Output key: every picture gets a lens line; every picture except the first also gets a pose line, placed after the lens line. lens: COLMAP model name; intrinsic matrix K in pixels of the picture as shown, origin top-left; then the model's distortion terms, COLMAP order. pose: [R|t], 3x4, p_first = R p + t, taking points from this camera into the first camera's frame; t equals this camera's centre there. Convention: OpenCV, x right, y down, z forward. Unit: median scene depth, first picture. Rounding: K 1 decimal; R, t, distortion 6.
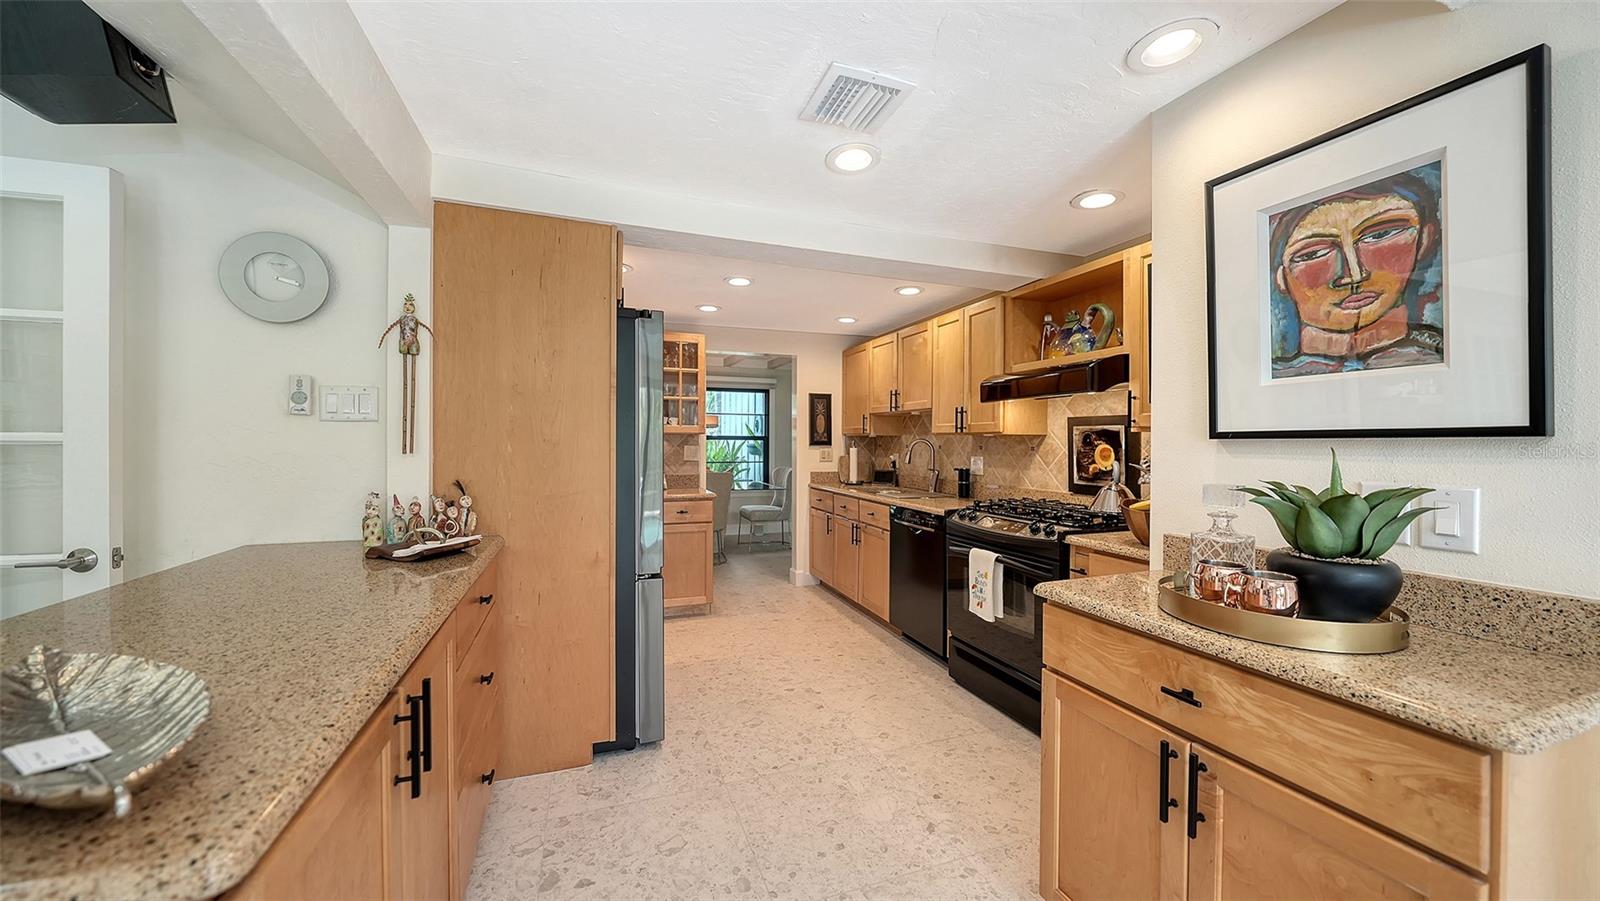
lens RADIAL K [[560.5, 0, 789.1], [0, 560.5, 445.4], [0, 0, 1]] dist [-0.013657, -0.000029]
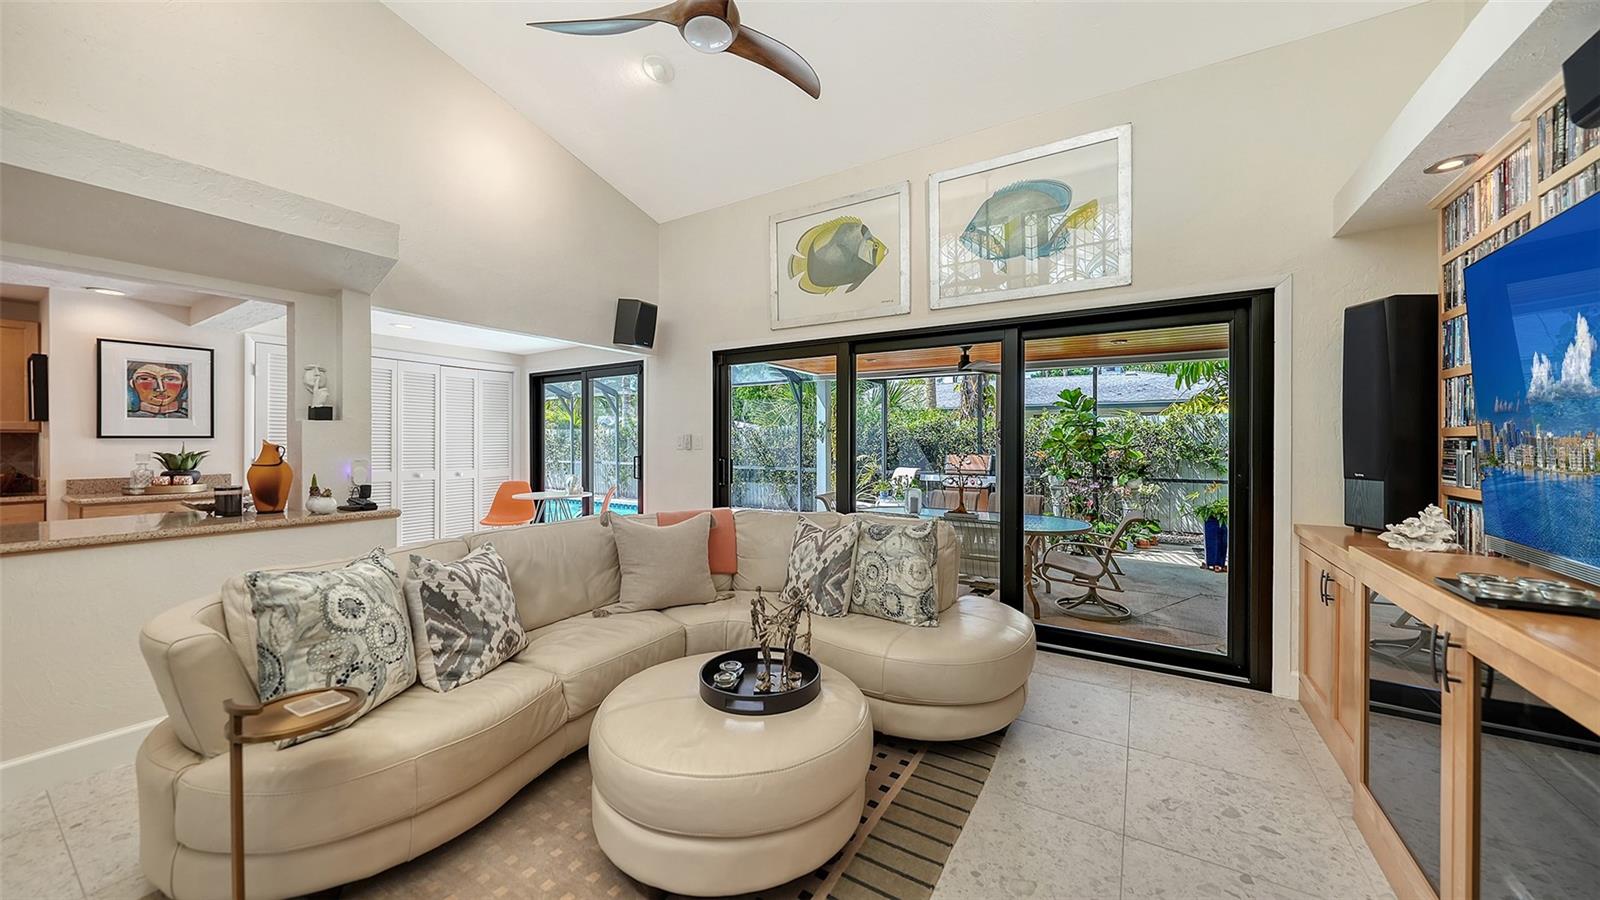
lens RADIAL K [[559.0, 0, 785.5], [0, 559.0, 442.6], [0, 0, 1]] dist [-0.001738, -0.000096]
pose [[-0.599139, -0.011717, 0.800559, -1.627278], [-0.004455, 0.999926, 0.011300, -0.017496], [-0.800632, 0.003203, -0.599147, 0.001483]]
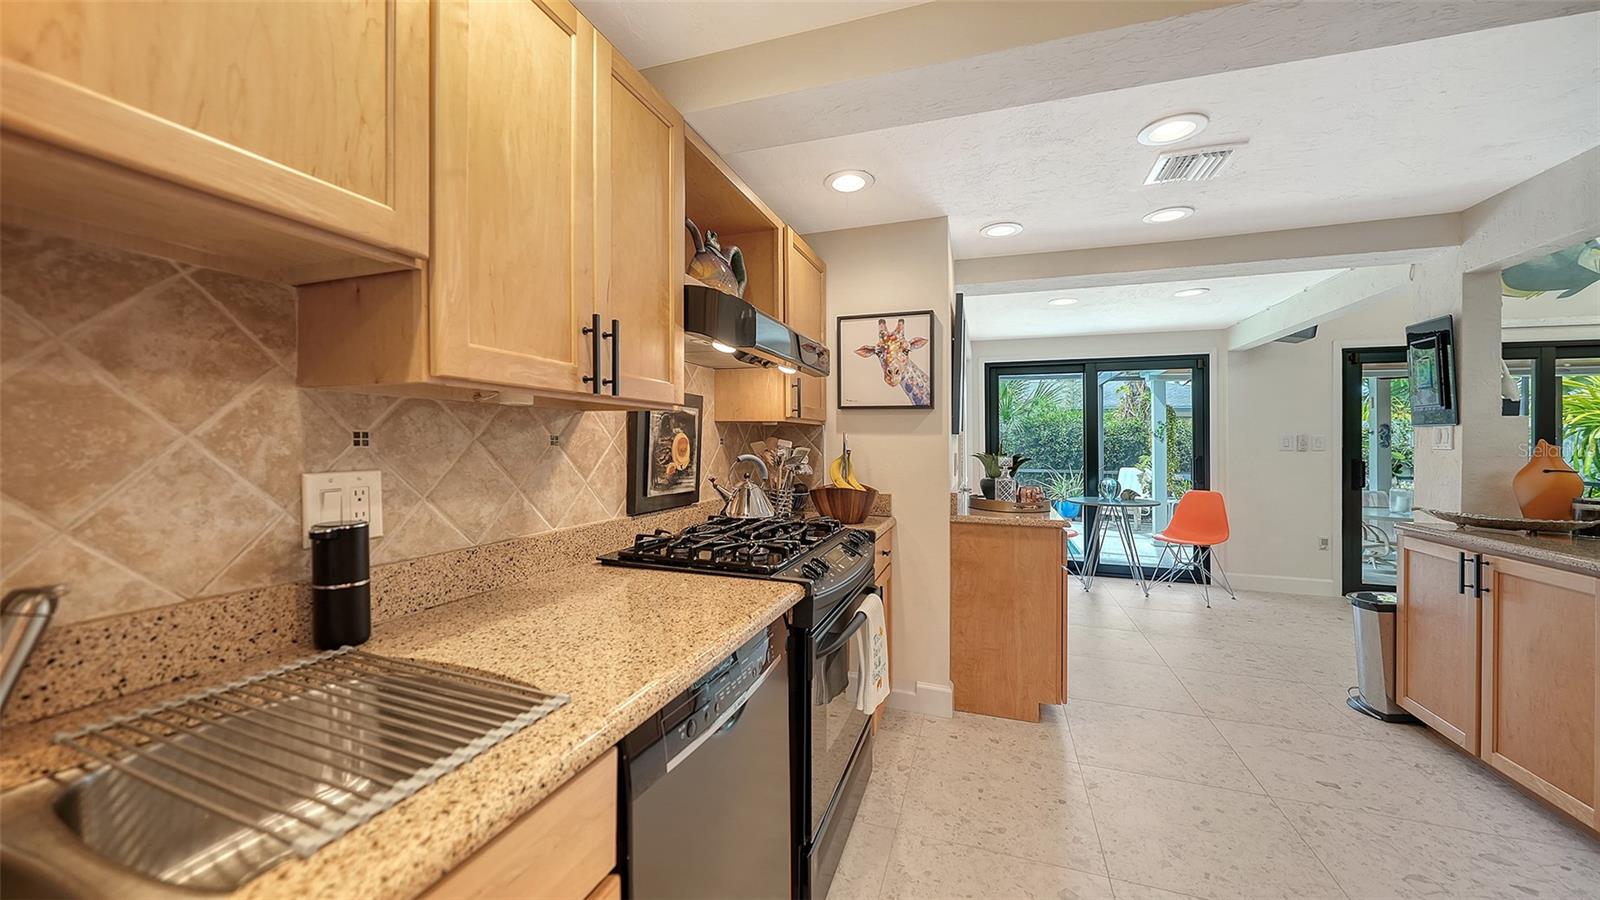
lens RADIAL K [[543.4, 0, 798.6], [0, 543.4, 429.9], [0, 0, 1]] dist [-0.006664, -0.000008]
pose [[-0.766143, -0.004395, 0.642655, 0.009102], [-0.014264, 0.999847, -0.010167, -0.000951], [-0.642511, -0.016956, -0.766089, 1.359021]]
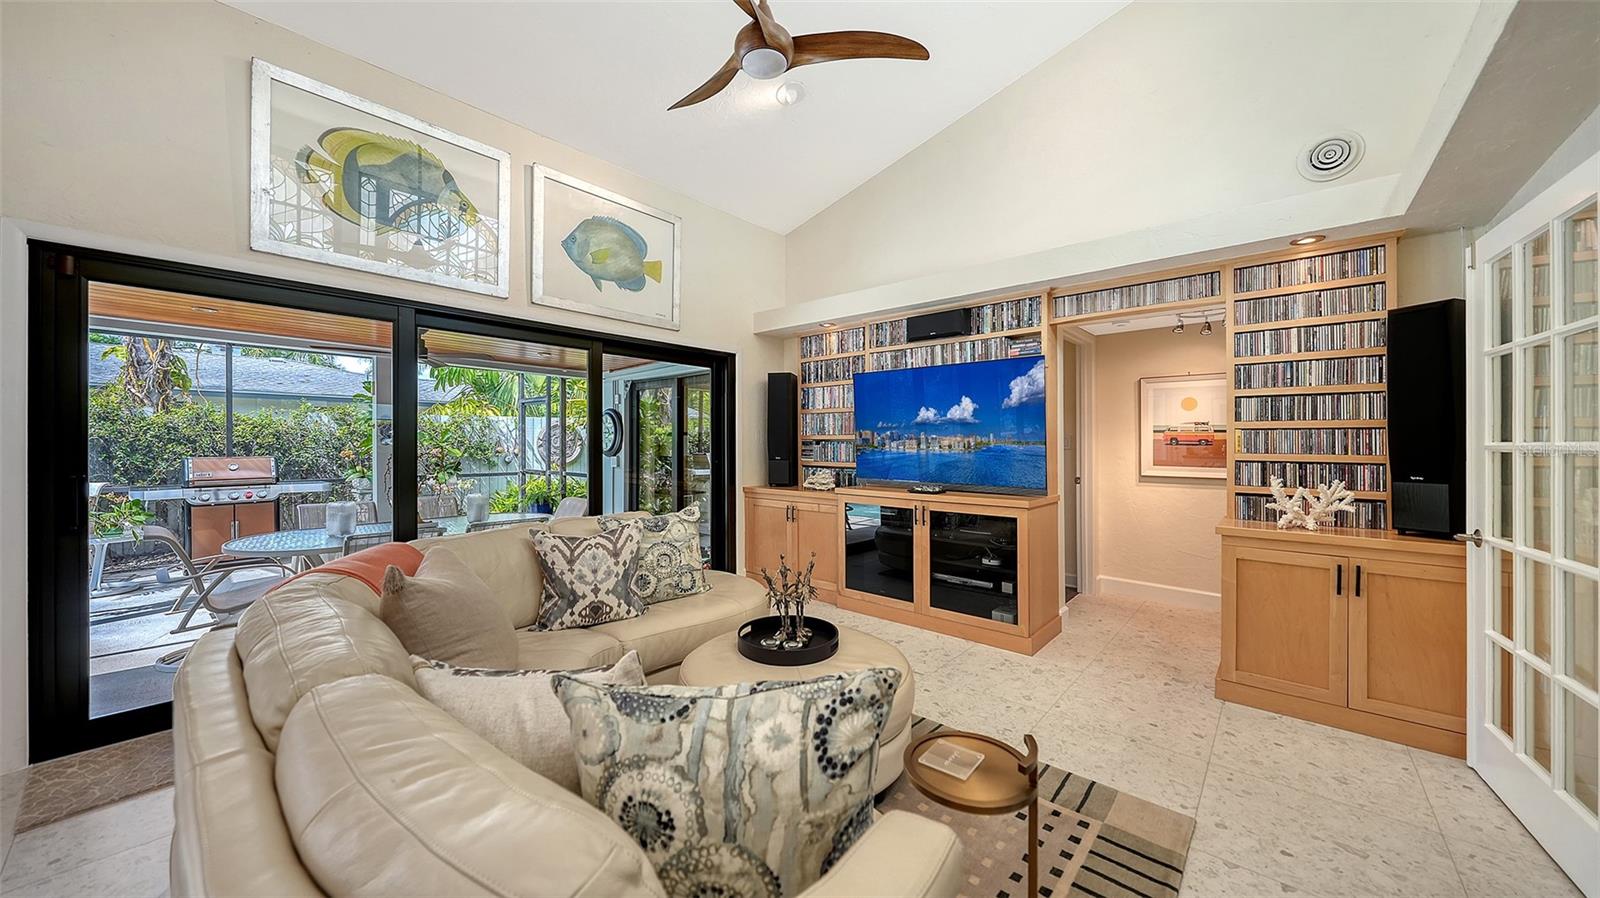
lens RADIAL K [[561.8, 0, 799.0], [0, 561.8, 441.9], [0, 0, 1]] dist [0.000865, 0.000036]
pose [[-0.877081, -0.012905, -0.480169, -0.714527], [-0.014000, 0.999901, -0.001299, -0.010178], [0.480139, 0.005583, -0.877175, 0.334648]]
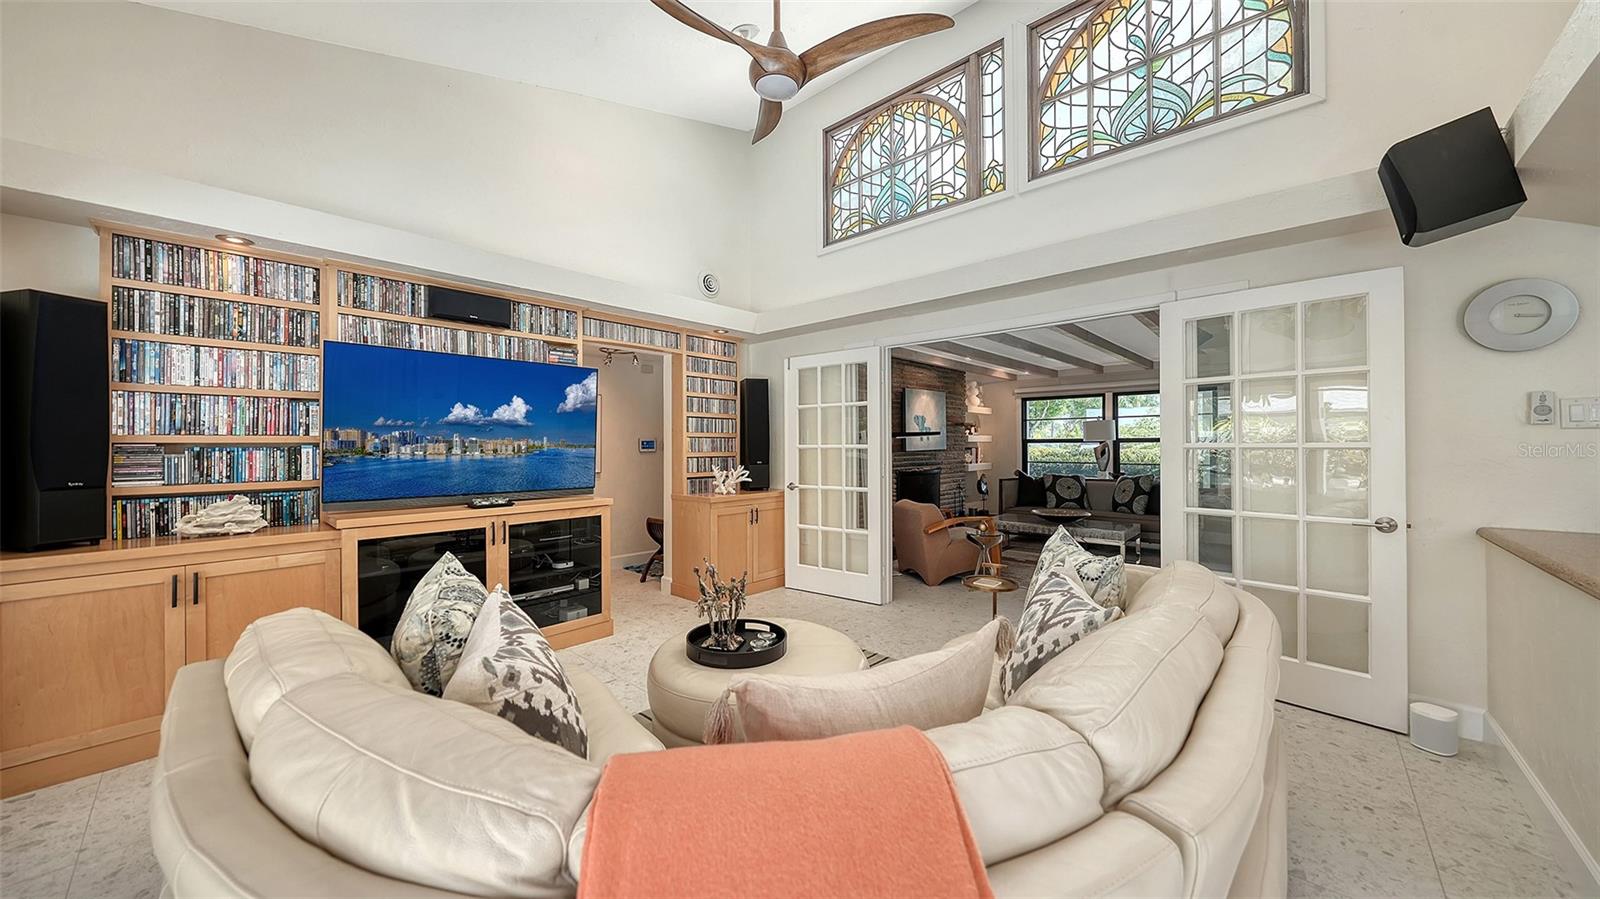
lens RADIAL K [[559.0, 0, 785.5], [0, 559.0, 442.1], [0, 0, 1]] dist [-0.001738, -0.000096]
pose [[0.449576, -0.019684, -0.893025, -0.351130], [0.005426, 0.999799, -0.019306, 0.001057], [0.893225, 0.003833, 0.449593, -0.654139]]
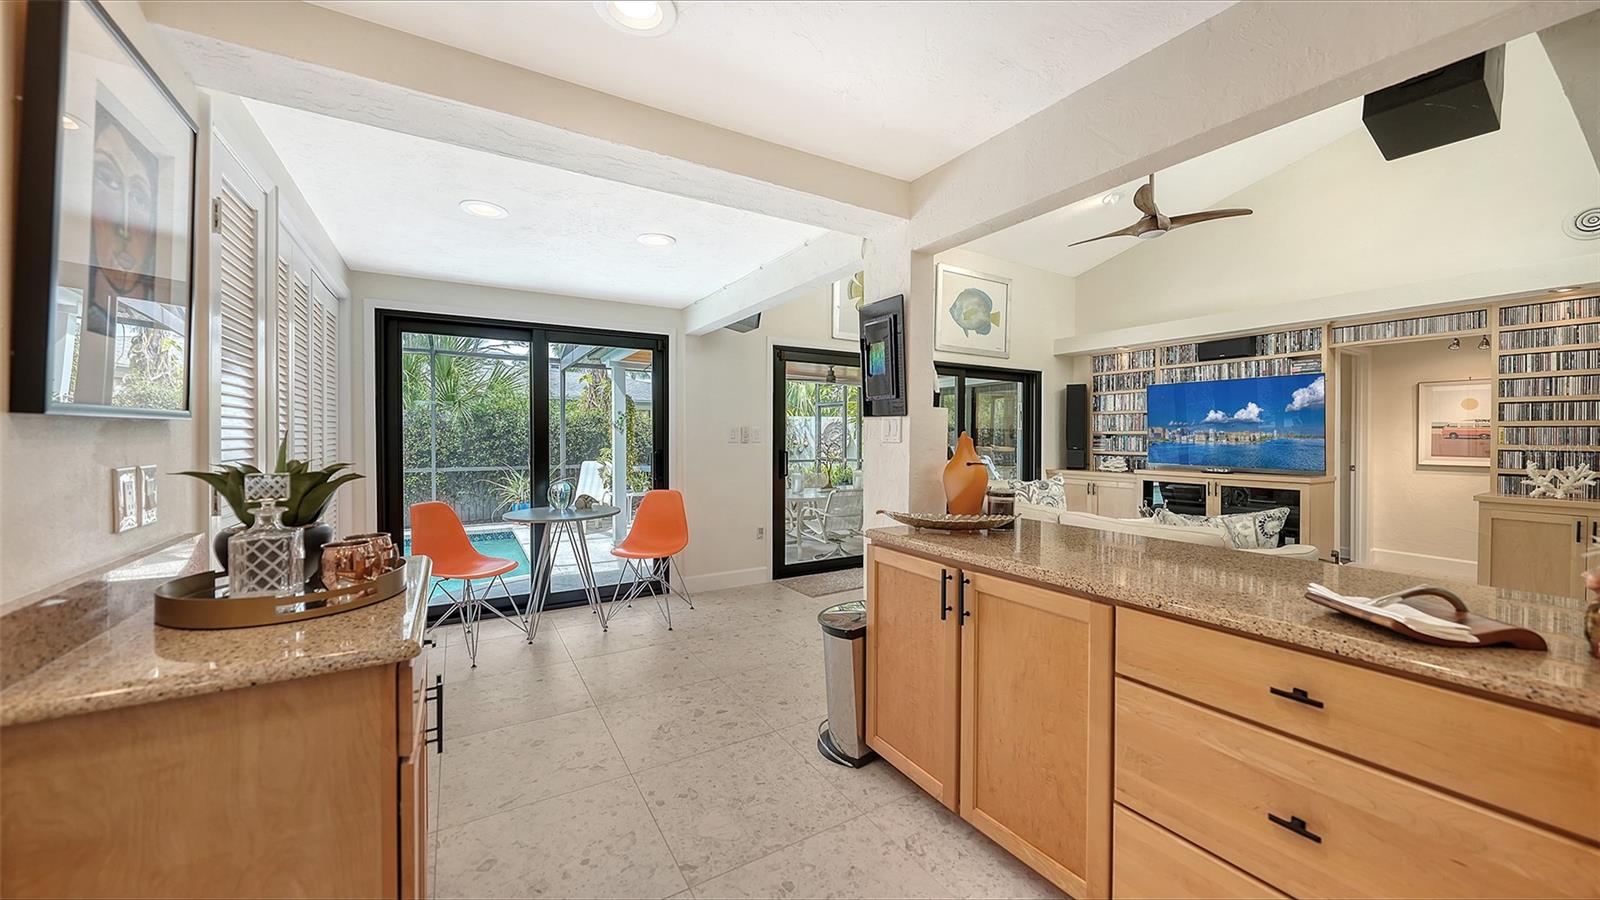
lens RADIAL K [[571.7, 0, 804.5], [0, 571.7, 444.3], [0, 0, 1]] dist [-0.000386, 0.000126]
pose [[-0.979458, -0.010251, -0.201388, 0.063662], [-0.014000, 0.999754, 0.017199, -0.002834], [0.201162, 0.019665, -0.979361, 0.858305]]
